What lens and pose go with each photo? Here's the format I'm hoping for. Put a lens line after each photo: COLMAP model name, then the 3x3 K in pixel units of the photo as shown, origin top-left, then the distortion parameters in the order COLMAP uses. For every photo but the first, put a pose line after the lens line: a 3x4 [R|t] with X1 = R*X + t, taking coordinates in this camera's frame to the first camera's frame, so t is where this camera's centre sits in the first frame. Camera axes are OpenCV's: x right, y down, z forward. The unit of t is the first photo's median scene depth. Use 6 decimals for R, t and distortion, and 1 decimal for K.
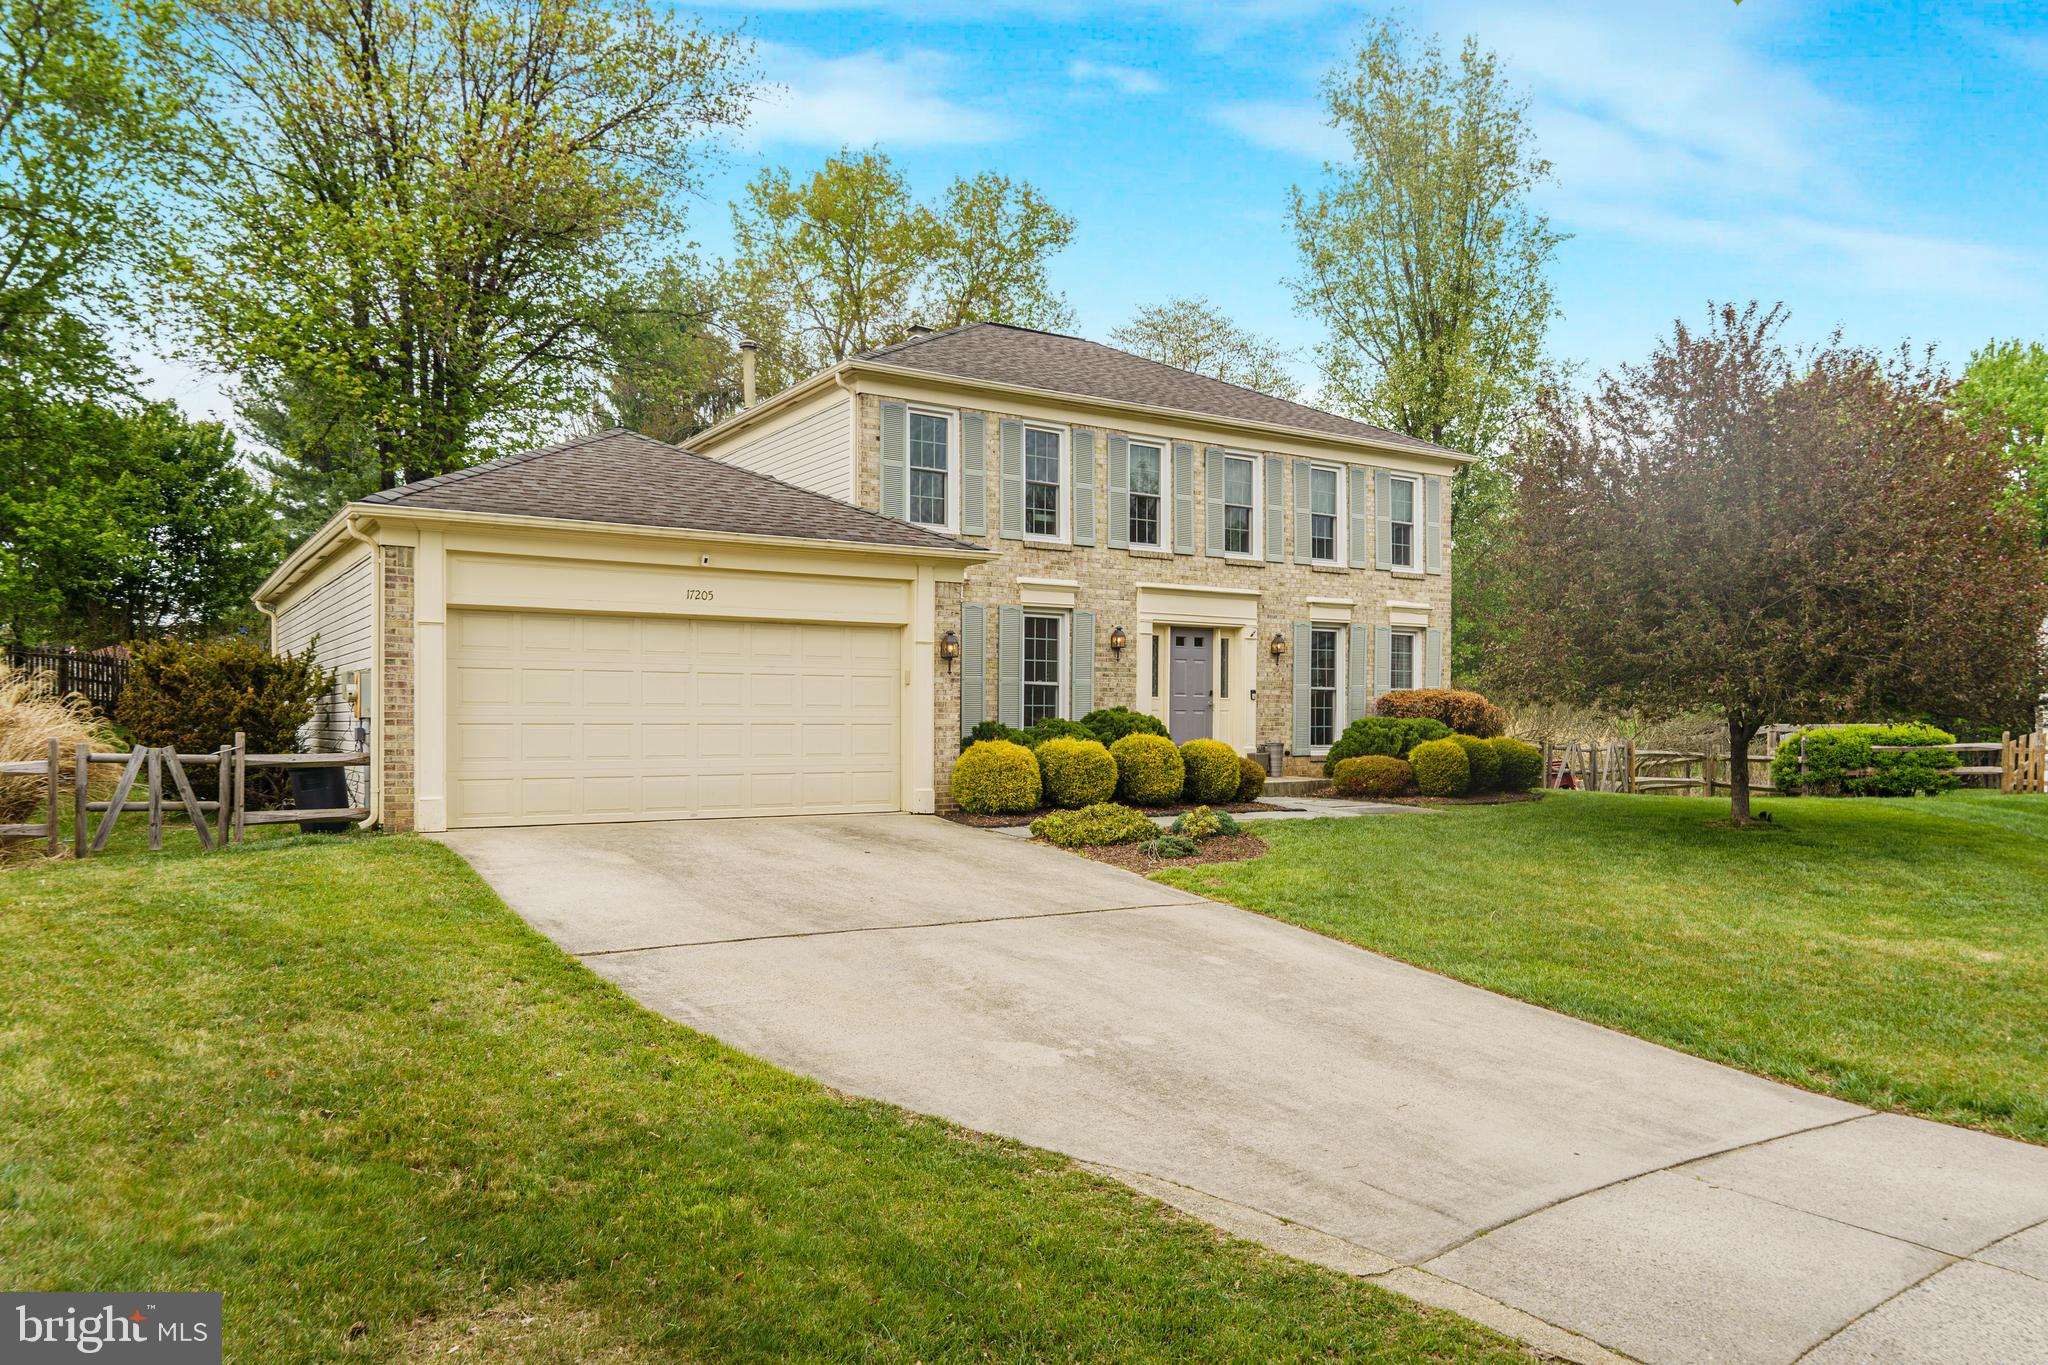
lens RADIAL K [[1418.4, 0, 1024.4], [0, 1418.4, 672.3], [0, 0, 1]] dist [0.009286, -0.001635]
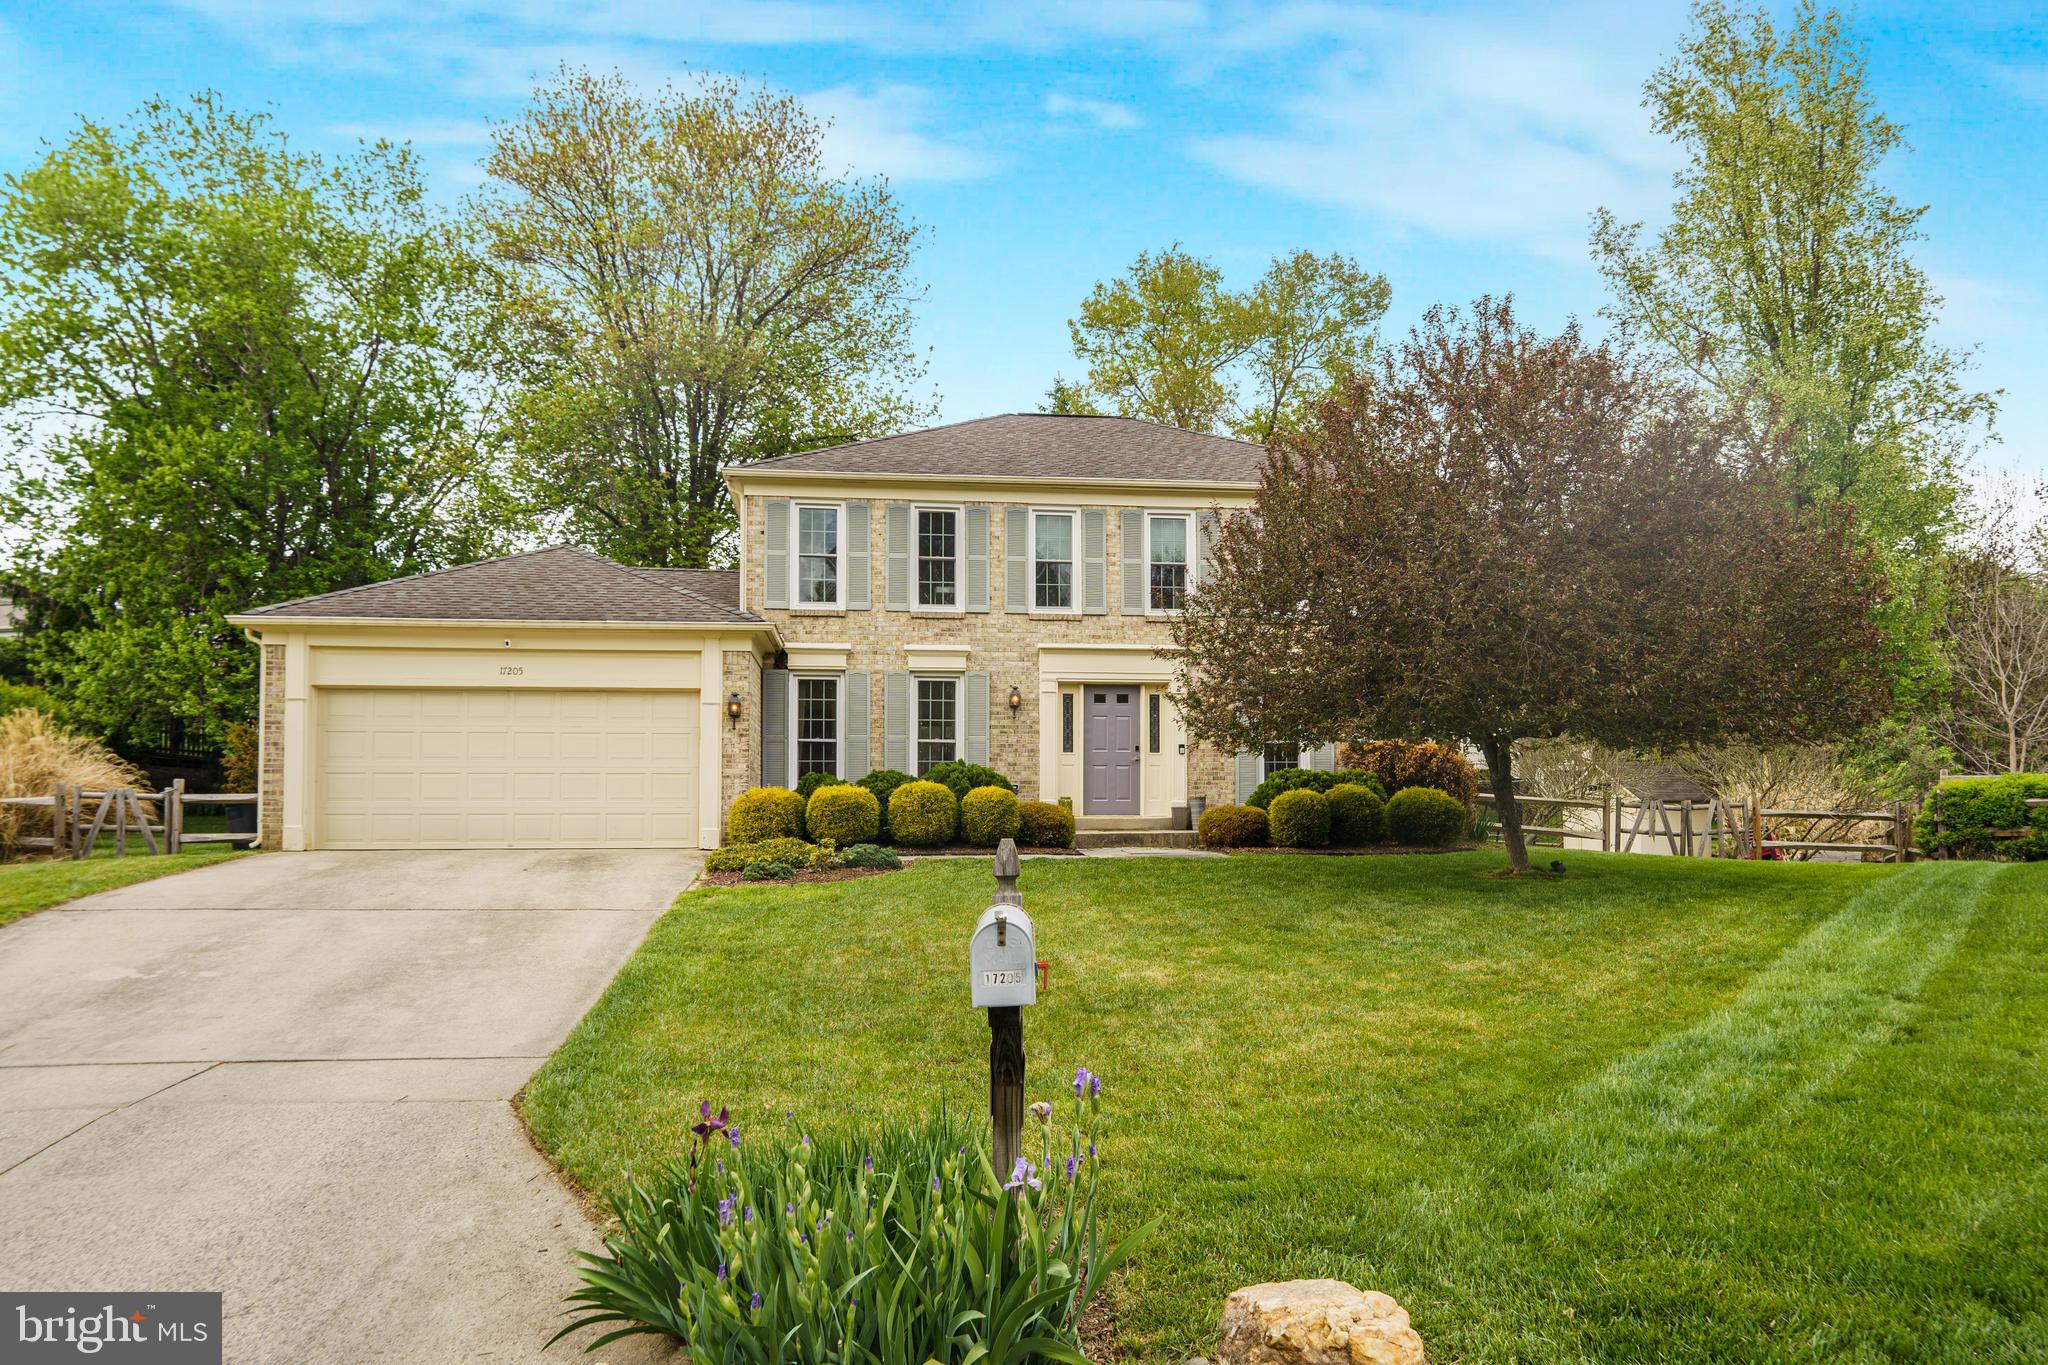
lens RADIAL K [[1418.4, 0, 1020.6], [0, 1418.4, 701.4], [0, 0, 1]] dist [0.009286, -0.001635]
pose [[0.898206, -0.038258, -0.437906, 0.545222], [0.018391, 0.998604, -0.049522, 0.032439], [0.439189, 0.036427, 0.897656, 0.046564]]
